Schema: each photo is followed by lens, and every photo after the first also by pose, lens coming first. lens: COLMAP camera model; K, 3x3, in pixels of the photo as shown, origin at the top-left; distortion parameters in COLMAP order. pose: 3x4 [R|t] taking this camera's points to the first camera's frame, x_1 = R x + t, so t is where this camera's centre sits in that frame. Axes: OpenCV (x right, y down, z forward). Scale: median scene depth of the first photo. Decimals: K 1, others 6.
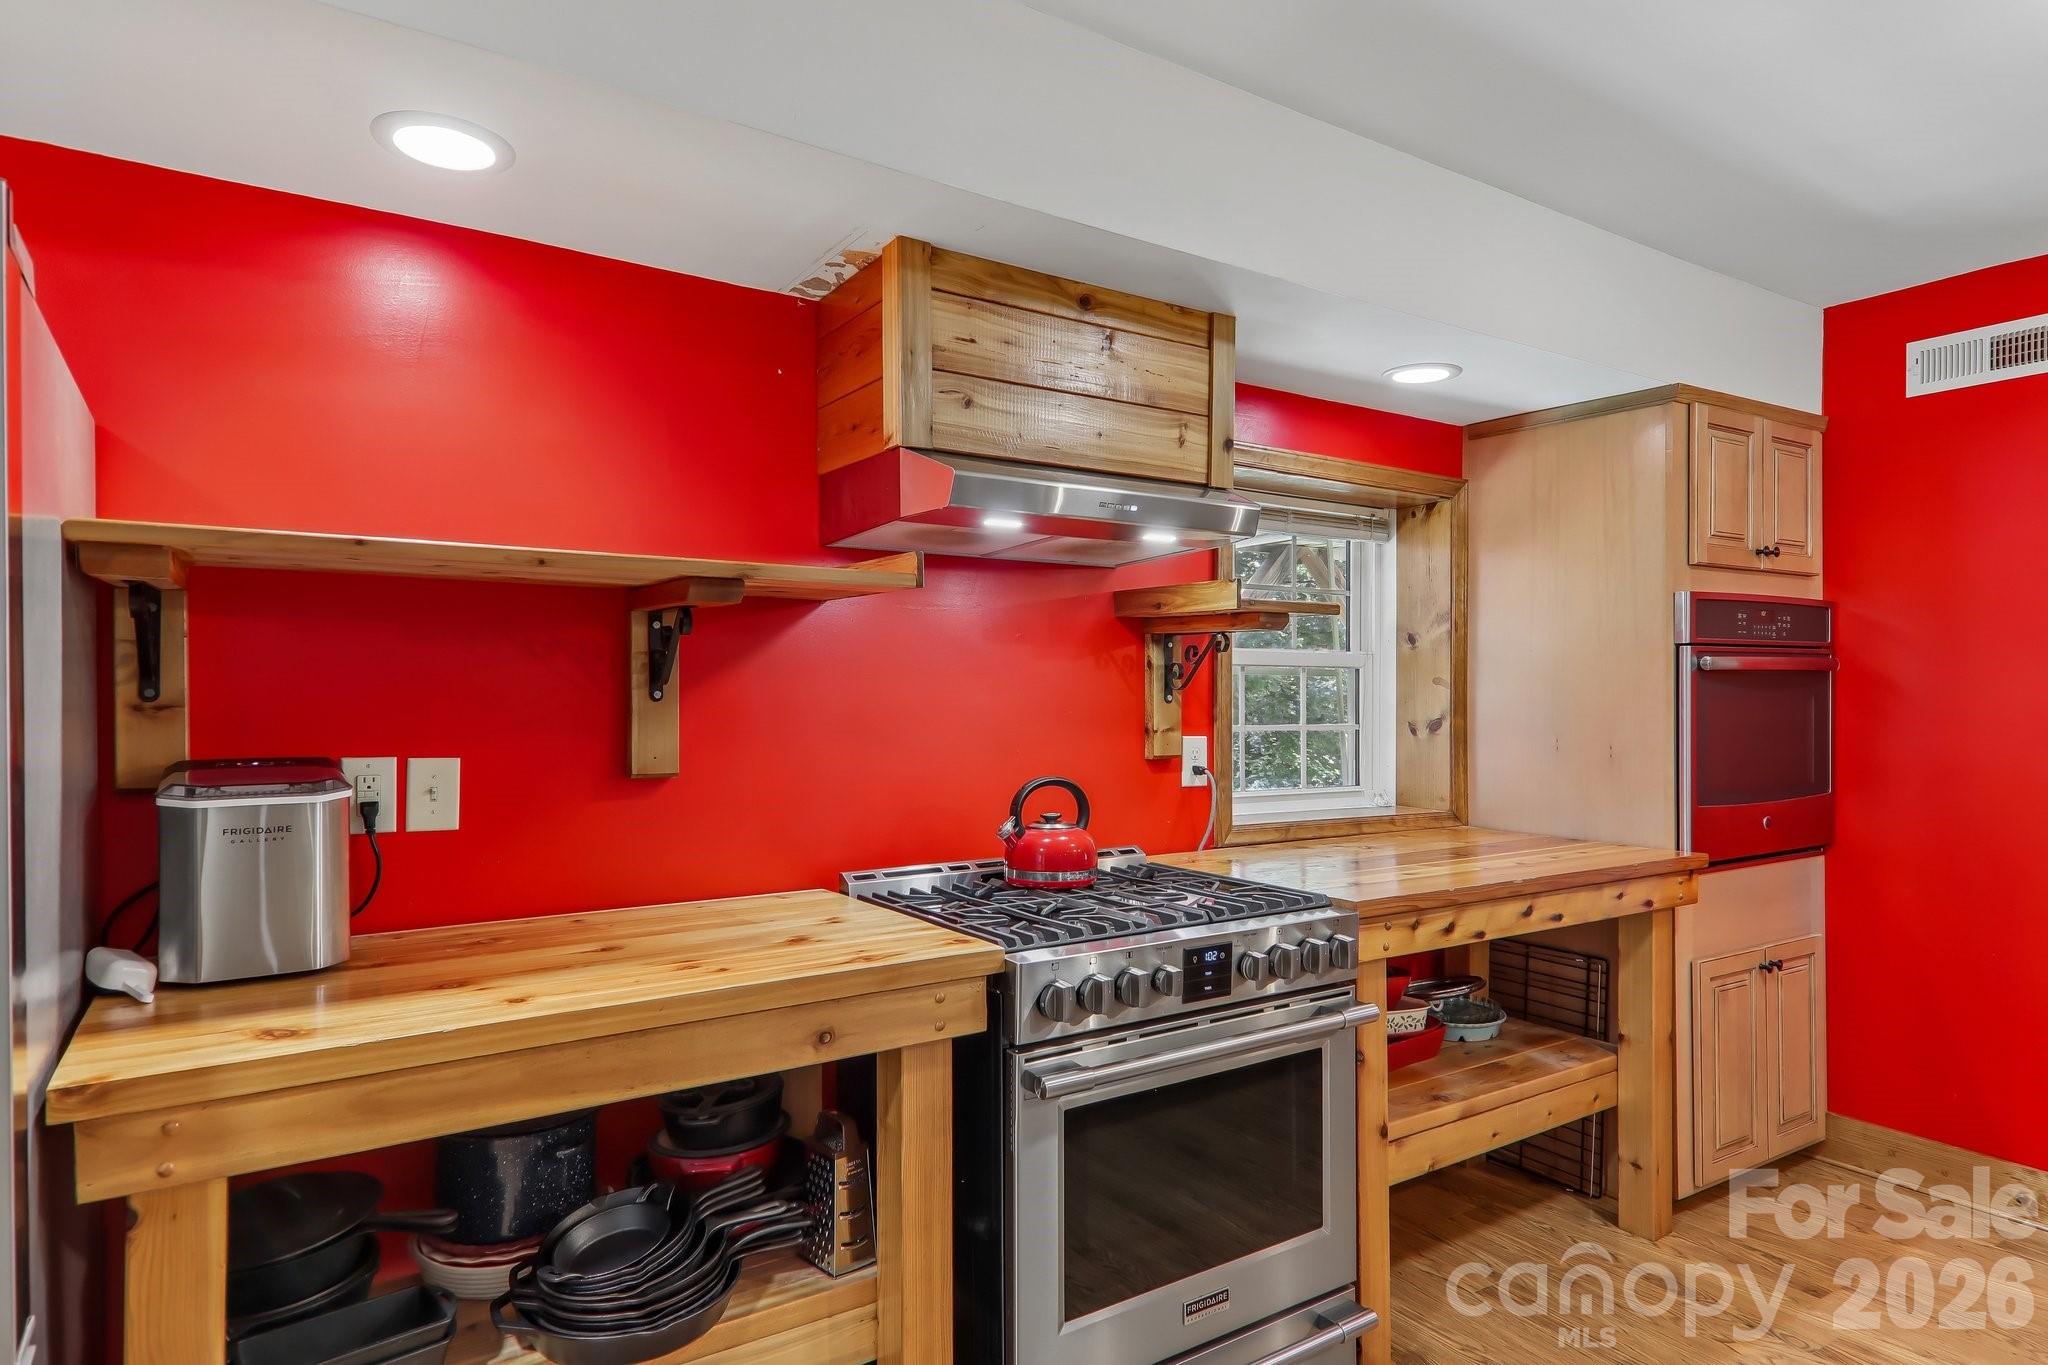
lens RADIAL K [[1169.7, 0, 1000.2], [0, 1169.7, 709.0], [0, 0, 1]] dist [0.019048, -0.000564]
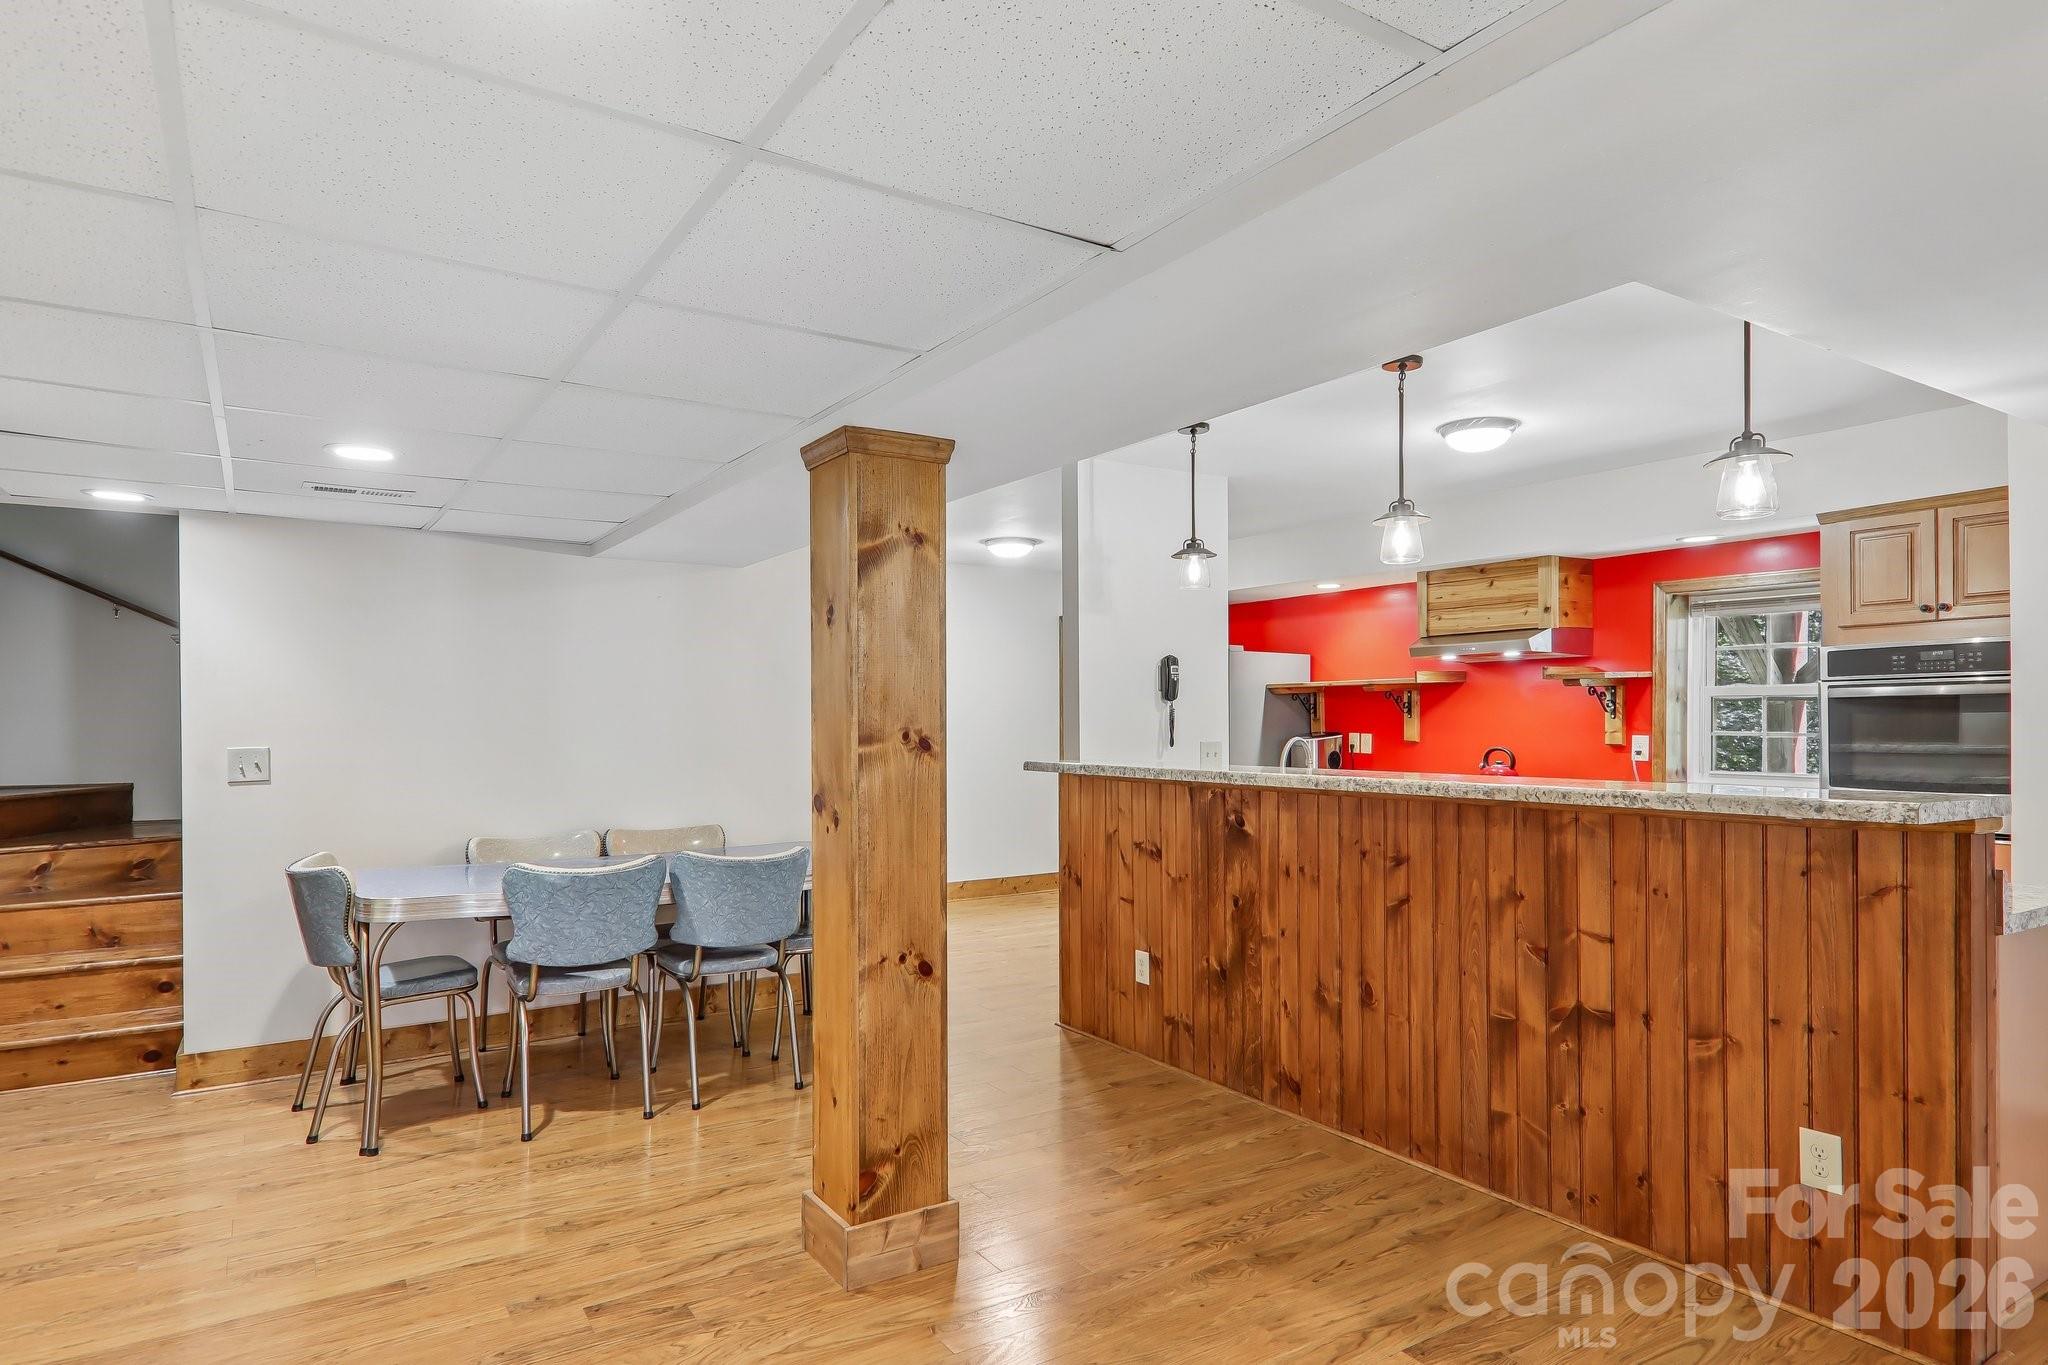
lens RADIAL K [[1173.5, 0, 1022.4], [0, 1173.5, 726.9], [0, 0, 1]] dist [0.027603, -0.003215]
pose [[0.006005, 0.006659, -0.999960, 2.915398], [-0.005695, 0.999962, 0.006625, 0.001482], [0.999966, 0.005655, 0.006043, -0.083273]]
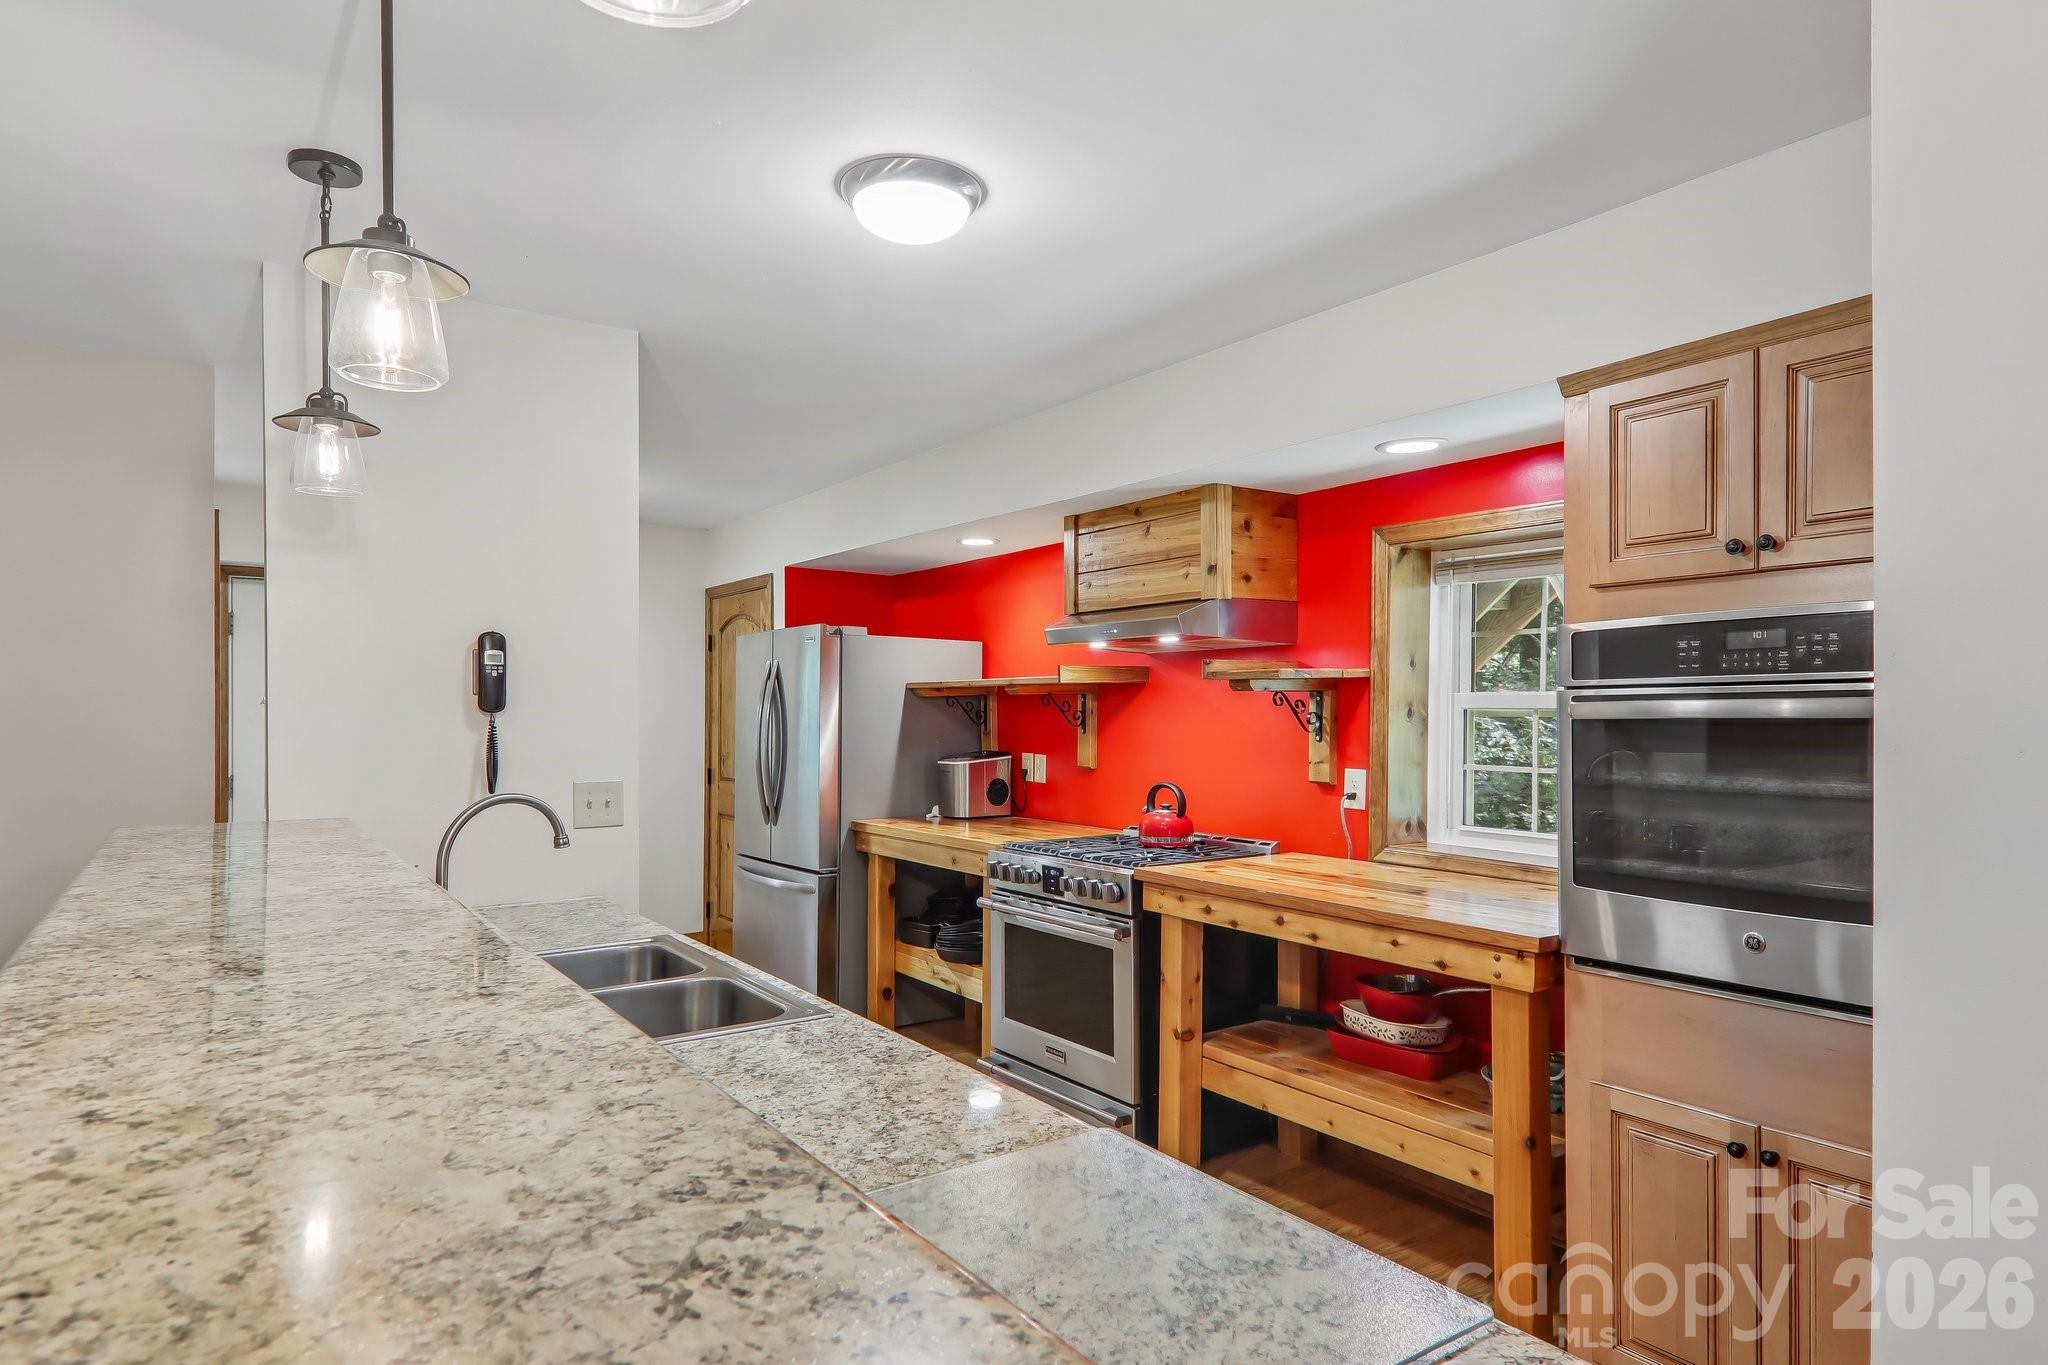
lens RADIAL K [[1173.5, 0, 1022.4], [0, 1173.5, 726.9], [0, 0, 1]] dist [0.027603, -0.003215]
pose [[0.033547, 0.011220, -0.999374, 1.914268], [-0.011951, 0.999870, 0.010824, -0.043190], [0.999366, 0.011580, 0.033677, 0.804163]]
